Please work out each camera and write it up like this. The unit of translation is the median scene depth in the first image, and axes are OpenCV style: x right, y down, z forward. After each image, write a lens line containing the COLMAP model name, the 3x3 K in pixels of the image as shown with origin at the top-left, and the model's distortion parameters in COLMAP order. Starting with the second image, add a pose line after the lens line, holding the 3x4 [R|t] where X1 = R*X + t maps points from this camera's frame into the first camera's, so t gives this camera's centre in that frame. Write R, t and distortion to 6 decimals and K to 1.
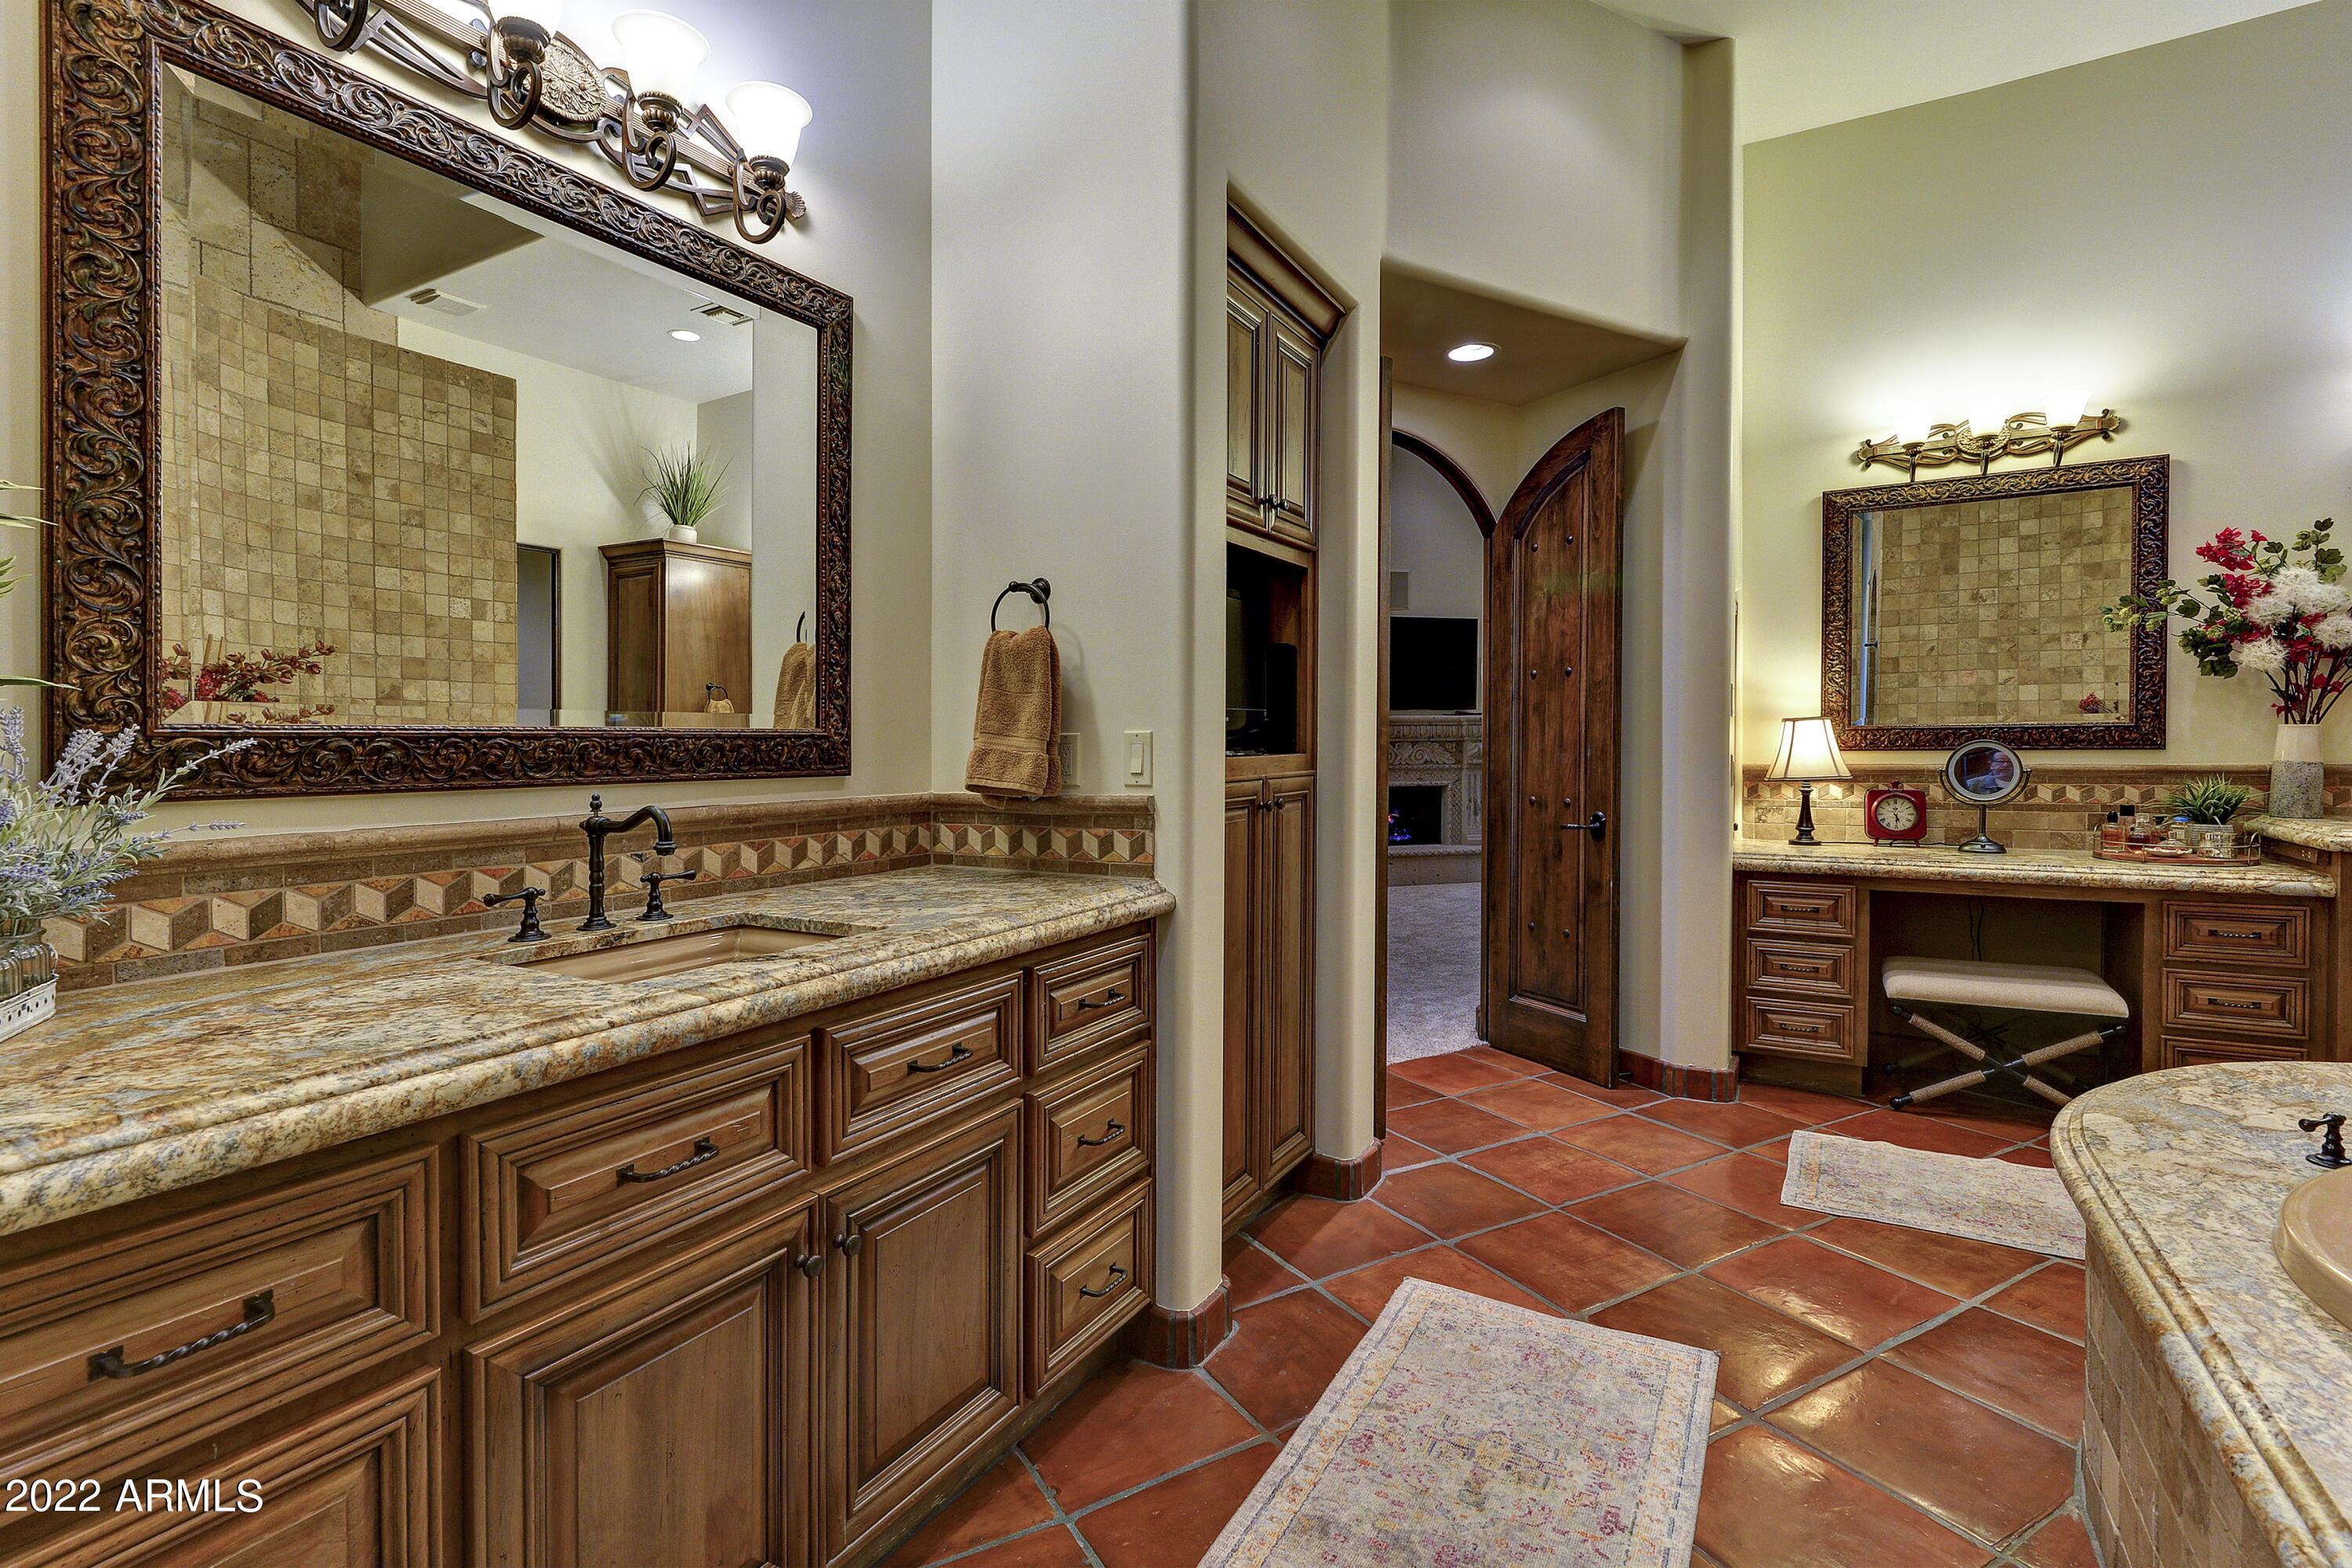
lens RADIAL K [[1086.4, 0, 1176.7], [0, 1086.4, 767.4], [0, 0, 1]] dist [-0.000357, -0.001789]
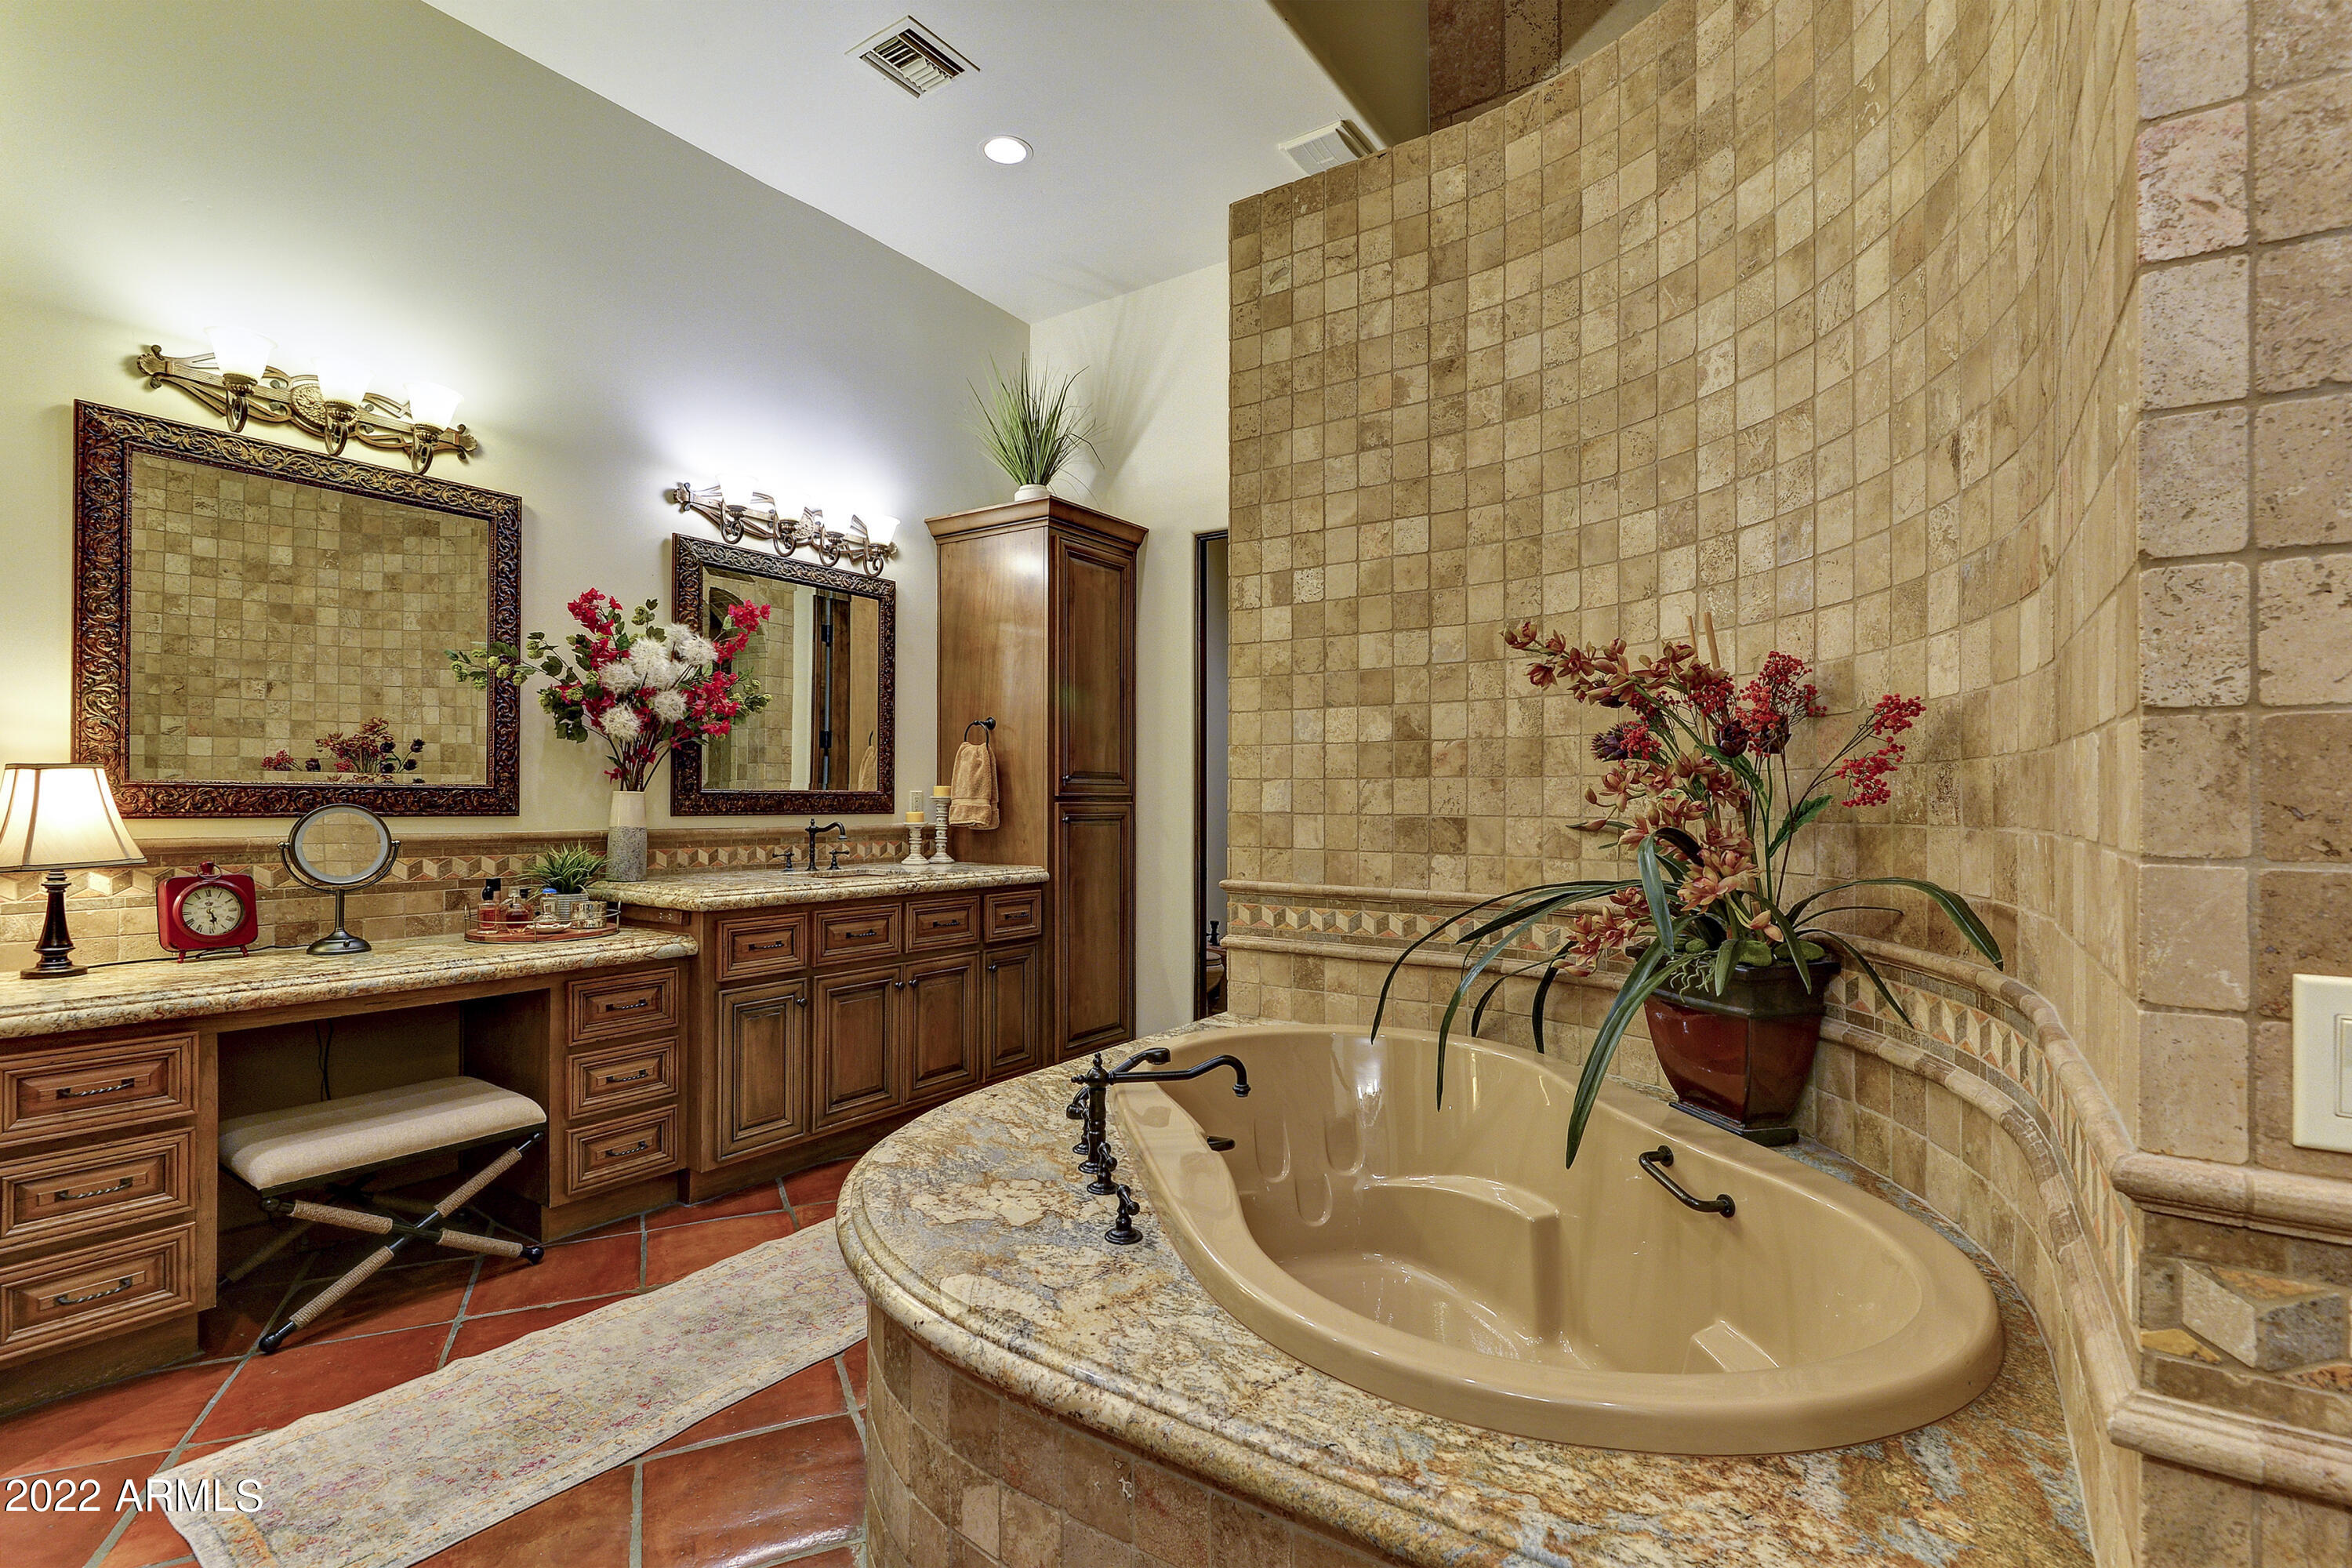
lens RADIAL K [[1086.4, 0, 1177.2], [0, 1086.4, 808.7], [0, 0, 1]] dist [-0.000357, -0.001789]
pose [[0.077343, 0.003955, 0.996997, 0.033991], [0.016541, 0.999849, -0.005250, -0.008295], [-0.996867, 0.016897, 0.077266, 0.367039]]
